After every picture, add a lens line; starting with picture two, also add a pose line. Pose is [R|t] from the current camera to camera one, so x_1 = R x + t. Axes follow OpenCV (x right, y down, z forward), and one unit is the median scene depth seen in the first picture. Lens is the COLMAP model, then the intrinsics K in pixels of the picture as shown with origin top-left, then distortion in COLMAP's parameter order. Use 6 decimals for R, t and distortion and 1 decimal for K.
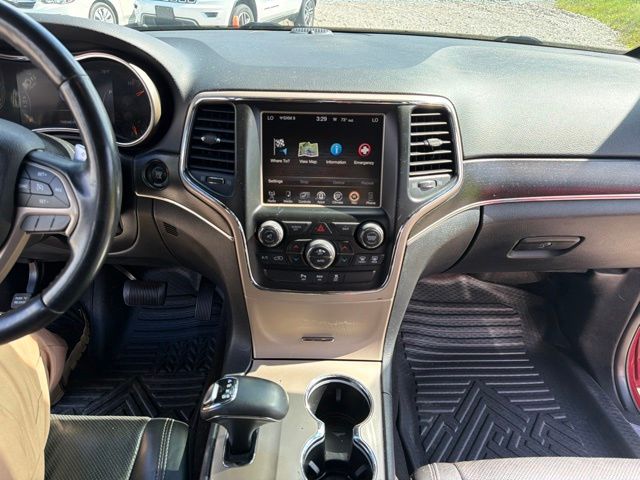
lens RADIAL K [[455.4, 0, 320.0], [0, 455.4, 240.0], [0, 0, 1]] dist [0.102428, -0.135514]
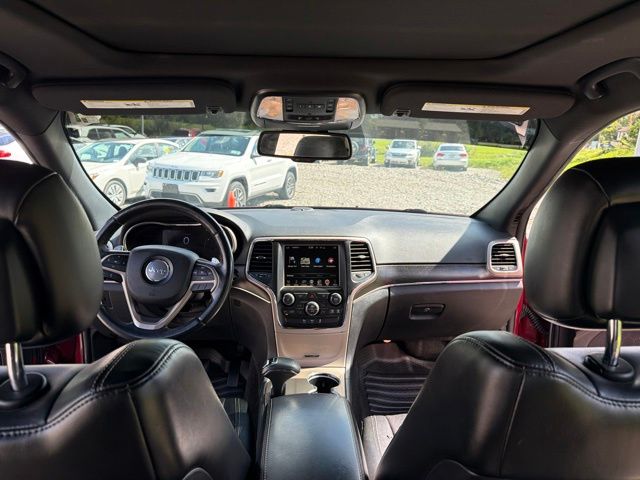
lens RADIAL K [[455.4, 0, 320.0], [0, 455.4, 240.0], [0, 0, 1]] dist [0.102428, -0.135514]
pose [[0.998714, -0.022012, 0.045679, -0.051849], [0.035694, 0.945038, -0.325006, 0.415076], [-0.036014, 0.326218, 0.944608, -1.086298]]
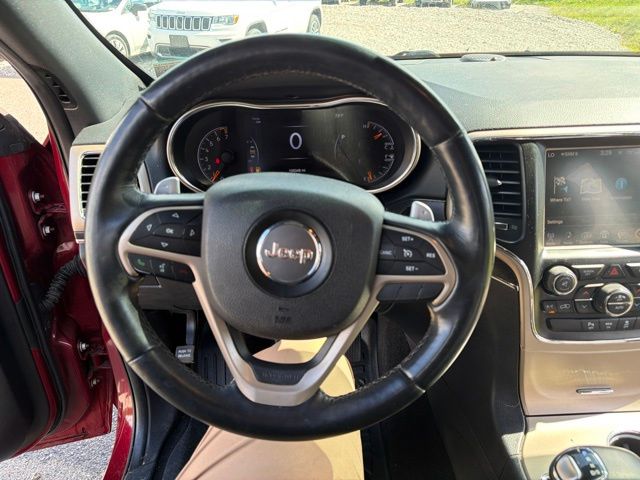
lens RADIAL K [[465.0, 0, 320.0], [0, 465.0, 240.0], [0, 0, 1]] dist [0.000210, -0.009461]
pose [[0.998470, -0.055269, -0.001772, -0.576344], [0.055177, 0.997899, -0.033947, -0.088407], [0.003645, 0.033797, 0.999422, 0.068392]]
